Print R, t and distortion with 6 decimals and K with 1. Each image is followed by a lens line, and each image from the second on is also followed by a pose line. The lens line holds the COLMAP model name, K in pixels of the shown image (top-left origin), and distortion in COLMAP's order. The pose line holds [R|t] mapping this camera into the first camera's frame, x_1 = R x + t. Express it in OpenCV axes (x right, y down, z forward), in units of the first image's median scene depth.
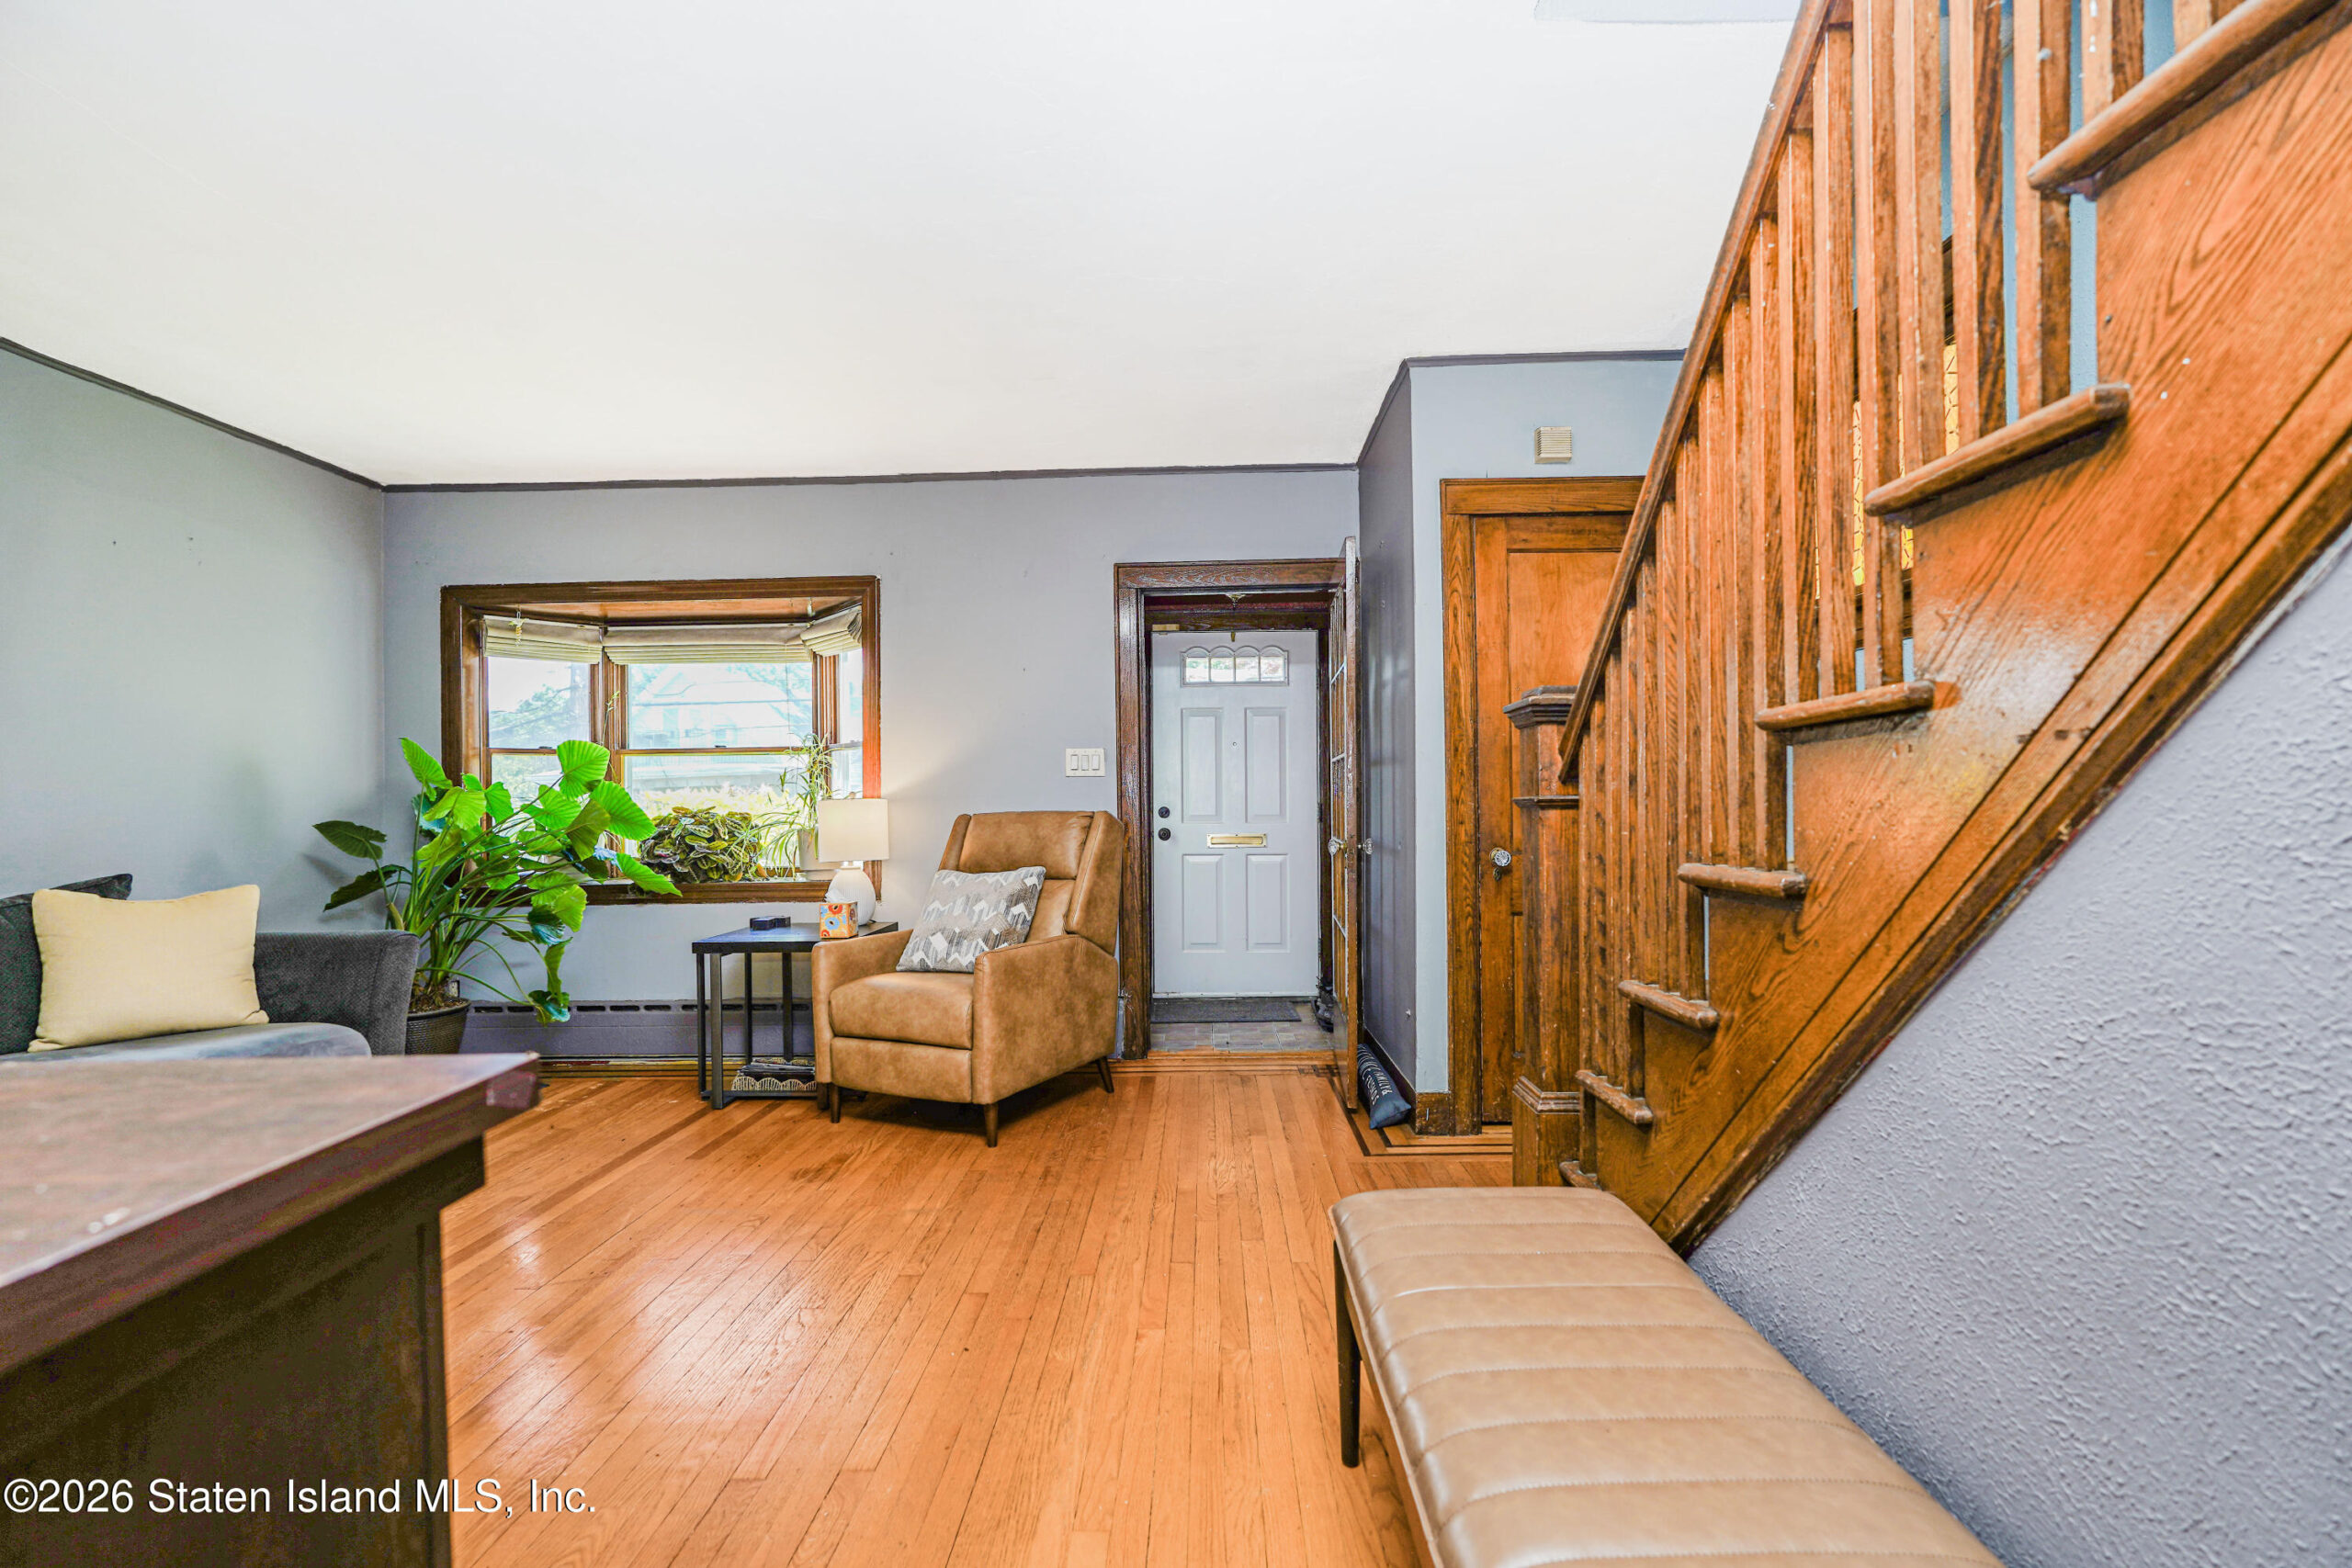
lens RADIAL K [[1033.8, 0, 1183.1], [0, 1033.8, 801.6], [0, 0, 1]] dist [-0.006439, 0.001440]
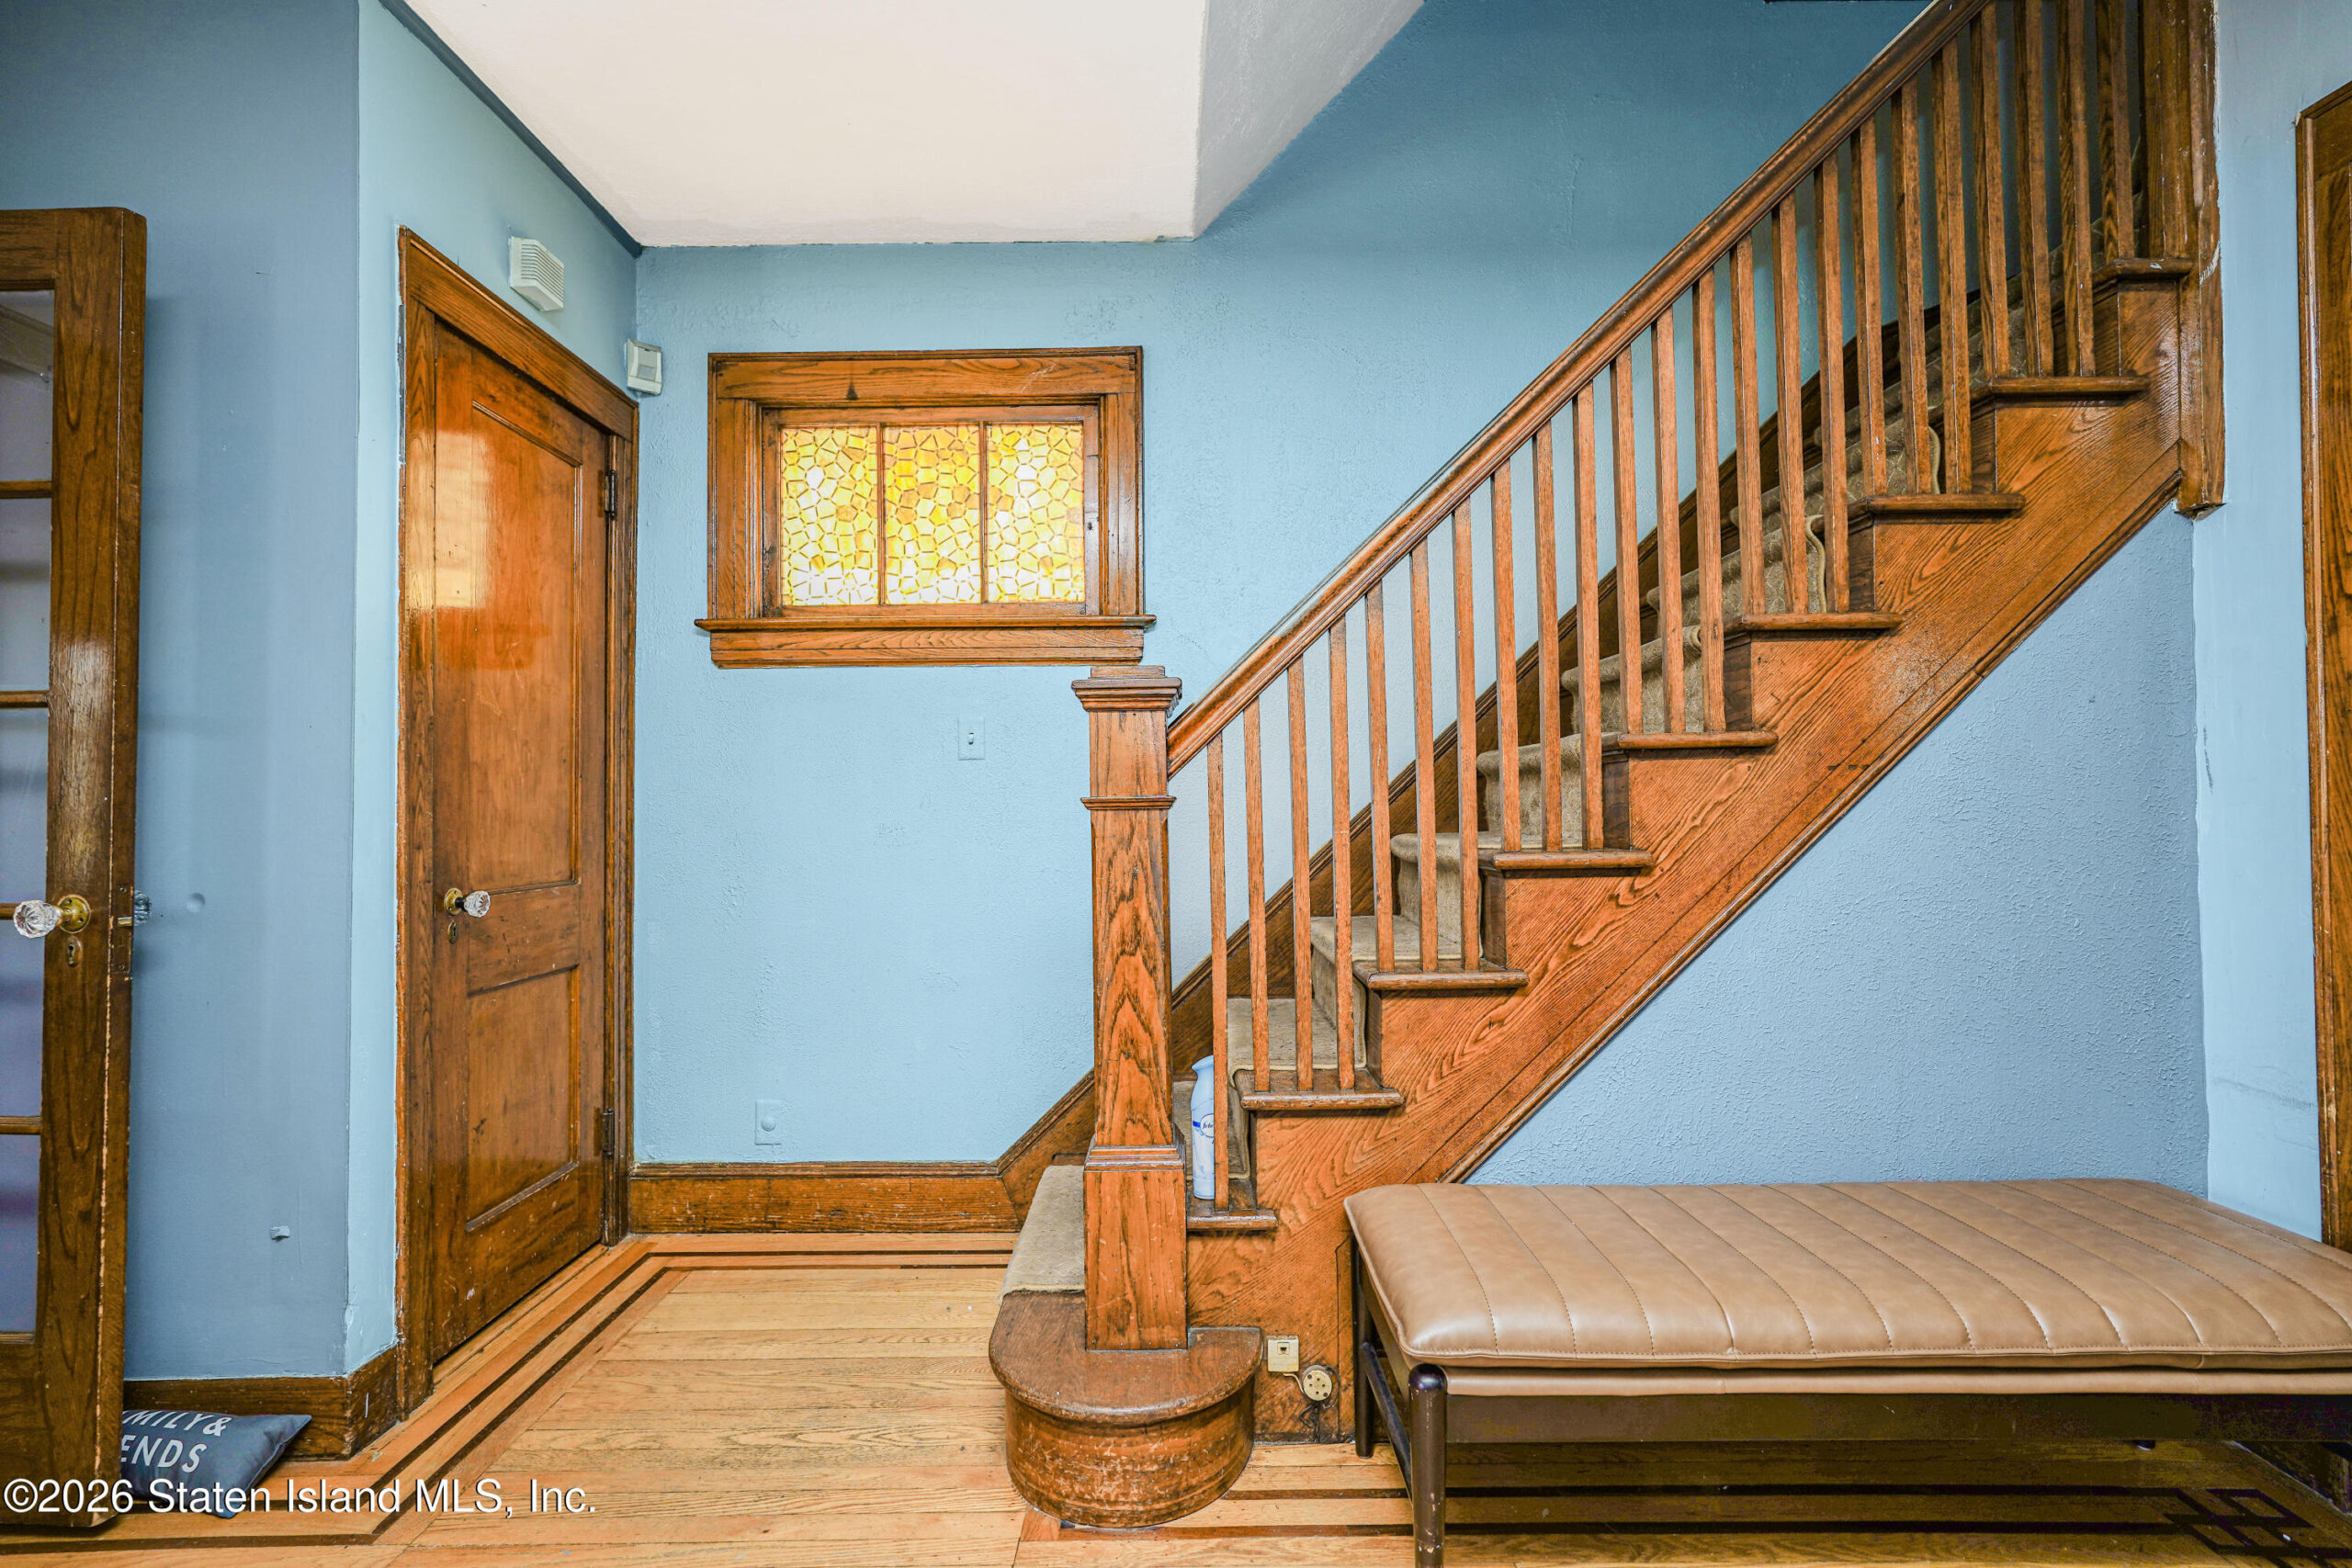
lens RADIAL K [[1033.8, 0, 1180.9], [0, 1033.8, 788.7], [0, 0, 1]] dist [-0.006439, 0.001440]
pose [[-0.016973, 0.029966, 0.999407, -0.309987], [0.007048, 0.999530, -0.029850, 0.008355], [-0.999831, 0.006537, -0.017176, 0.610706]]
